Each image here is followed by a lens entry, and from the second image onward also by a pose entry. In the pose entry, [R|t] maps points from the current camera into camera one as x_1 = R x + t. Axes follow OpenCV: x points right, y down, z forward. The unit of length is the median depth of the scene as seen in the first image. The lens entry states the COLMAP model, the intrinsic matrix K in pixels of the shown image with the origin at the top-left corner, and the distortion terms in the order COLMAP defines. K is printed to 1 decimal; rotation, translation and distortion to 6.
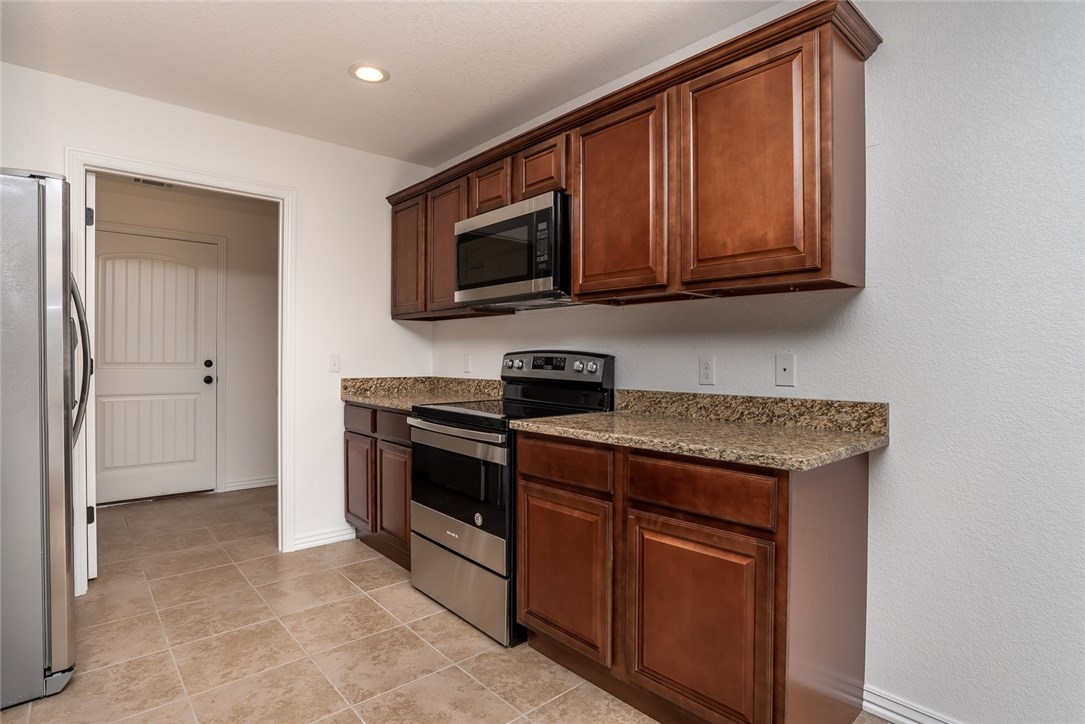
lens RADIAL K [[550.1, 0, 542.5], [0, 550.1, 362.0], [0, 0, 1]] dist [-0.043280, 0.016415]
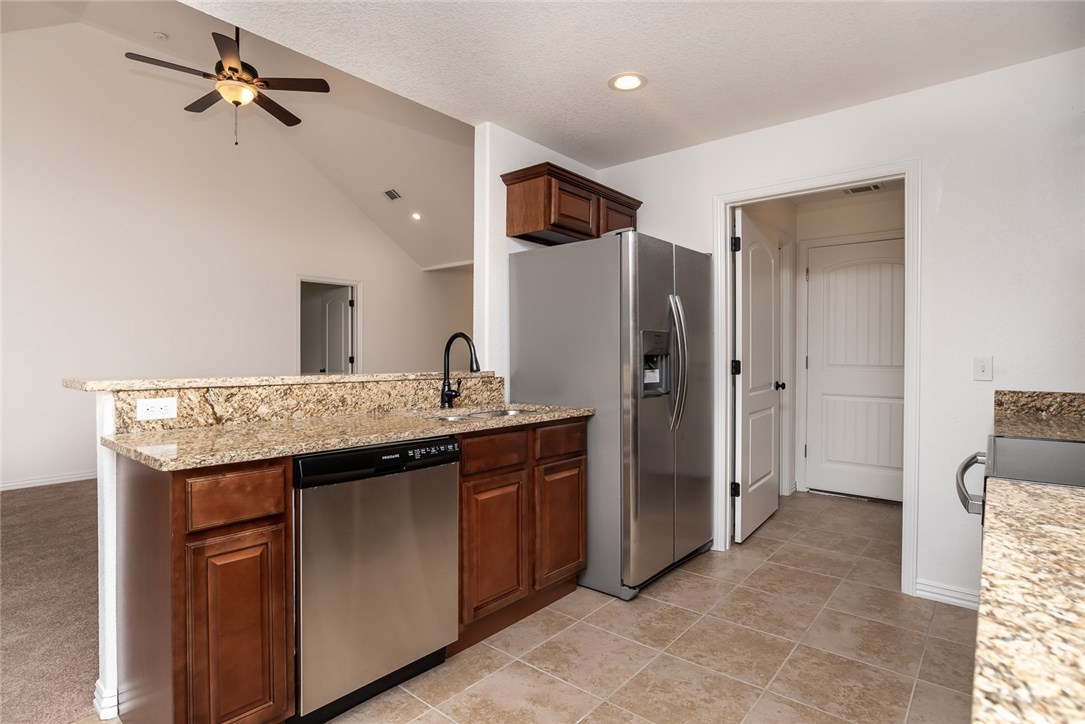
lens RADIAL K [[553.0, 0, 541.9], [0, 553.0, 354.3], [0, 0, 1]] dist [-0.028028, 0.000562]
pose [[0.151519, -0.003859, -0.988447, 0.333385], [-0.011646, 0.999916, -0.005689, -0.008550], [0.988386, 0.012374, 0.151462, 0.385880]]
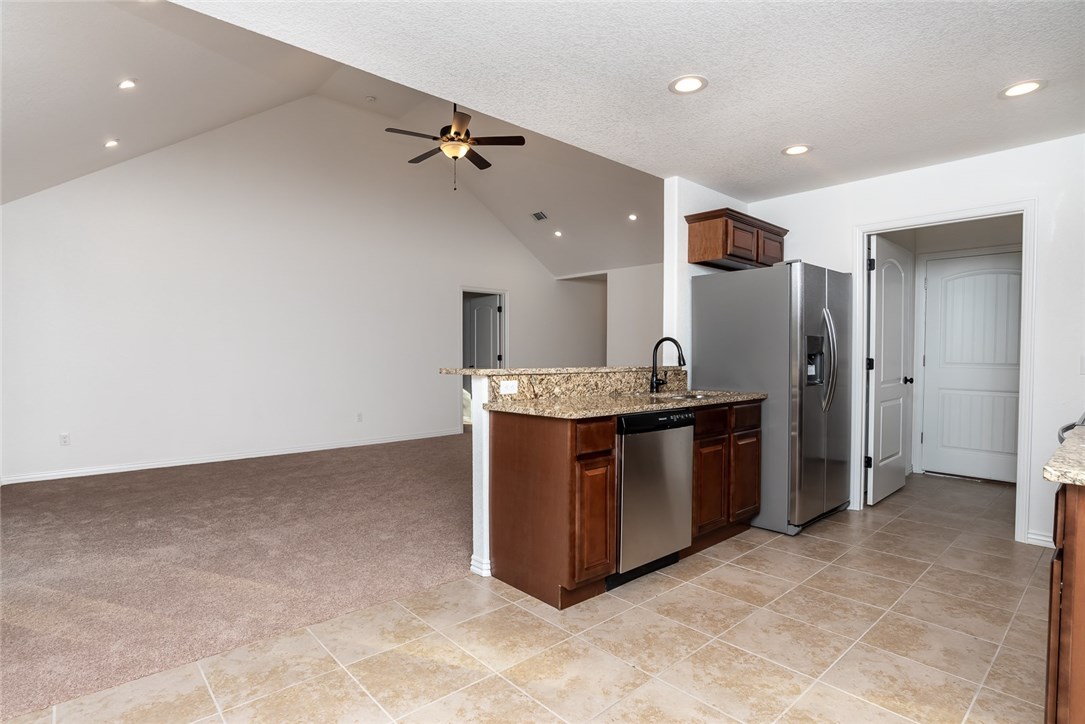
lens RADIAL K [[550.1, 0, 542.5], [0, 550.1, 362.0], [0, 0, 1]] dist [-0.043280, 0.016415]
pose [[0.016824, 0.013040, -0.999773, 0.685225], [-0.013381, 0.999828, 0.012815, -0.003763], [0.999769, 0.013163, 0.016996, 0.054070]]
